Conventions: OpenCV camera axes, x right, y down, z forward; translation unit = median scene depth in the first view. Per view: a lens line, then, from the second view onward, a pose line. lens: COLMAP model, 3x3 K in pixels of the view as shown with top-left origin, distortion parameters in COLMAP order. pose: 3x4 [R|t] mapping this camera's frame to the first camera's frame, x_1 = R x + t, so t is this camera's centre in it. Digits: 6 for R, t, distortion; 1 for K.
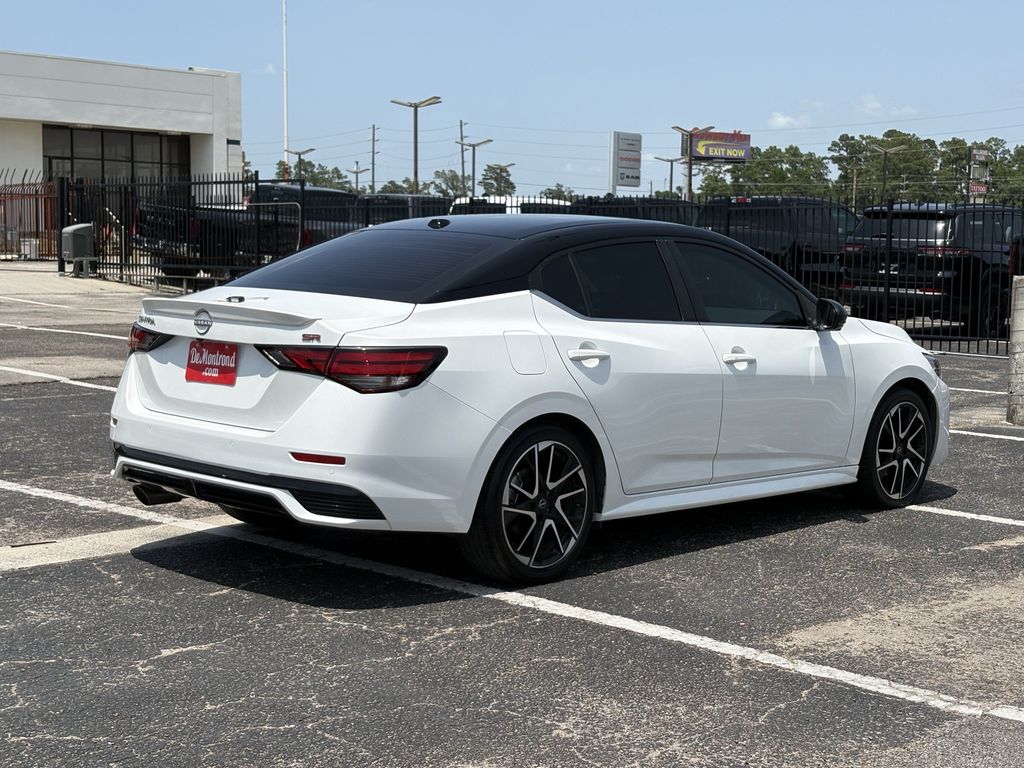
lens RADIAL K [[1571.5, 0, 512.0], [0, 1571.5, 384.0], [0, 0, 1]] dist [0.237594, -0.999445]
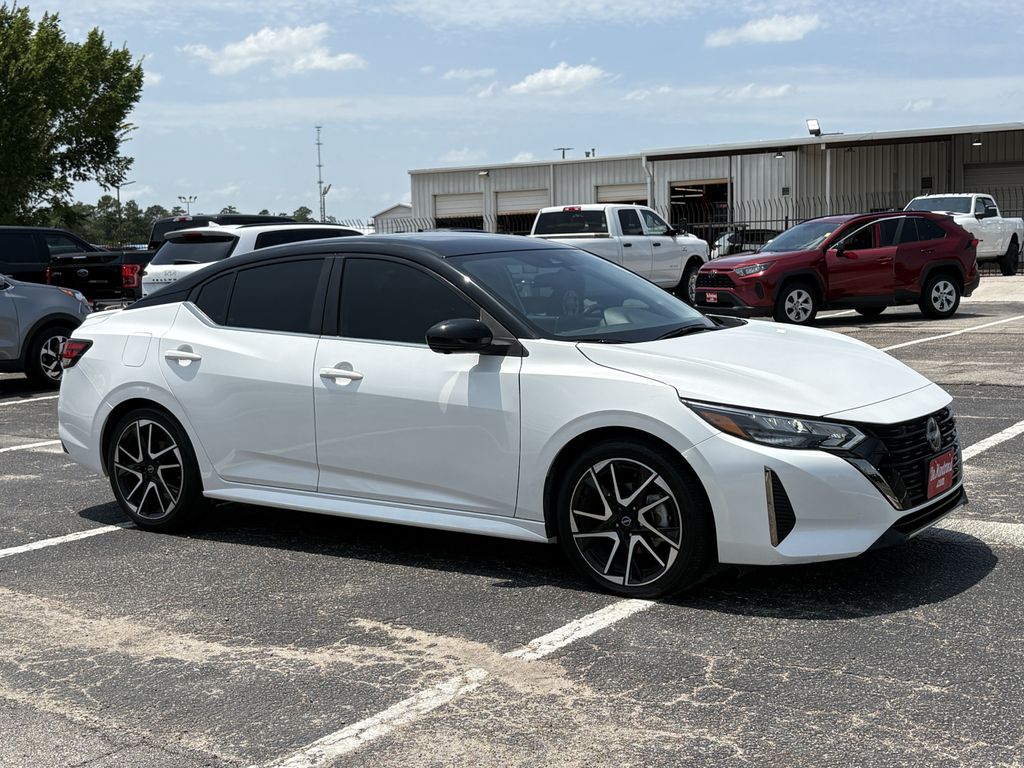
lens RADIAL K [[1343.1, 0, 512.0], [0, 1343.1, 384.0], [0, 0, 1]] dist [0.212910, -0.843131]
pose [[0.149638, 0.072825, -0.986055, 1.128039], [-0.061548, 0.996036, 0.064222, -0.080289], [0.986823, 0.051079, 0.153527, 1.099185]]
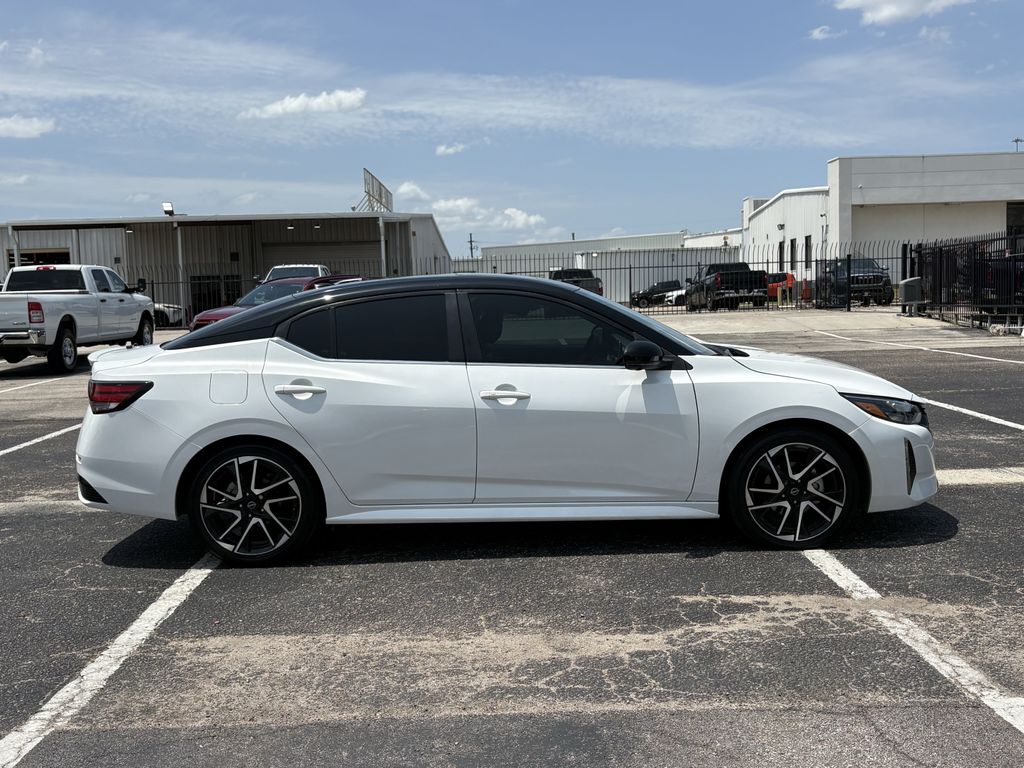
lens RADIAL K [[1061.1, 0, 509.5], [0, 1061.1, 384.2], [0, 0, 1]] dist [0.120047, -0.348440]
pose [[0.692045, 0.021328, -0.721540, 0.778136], [-0.023344, 0.999702, 0.007160, -0.032872], [0.721477, 0.011889, 0.692336, 0.539523]]
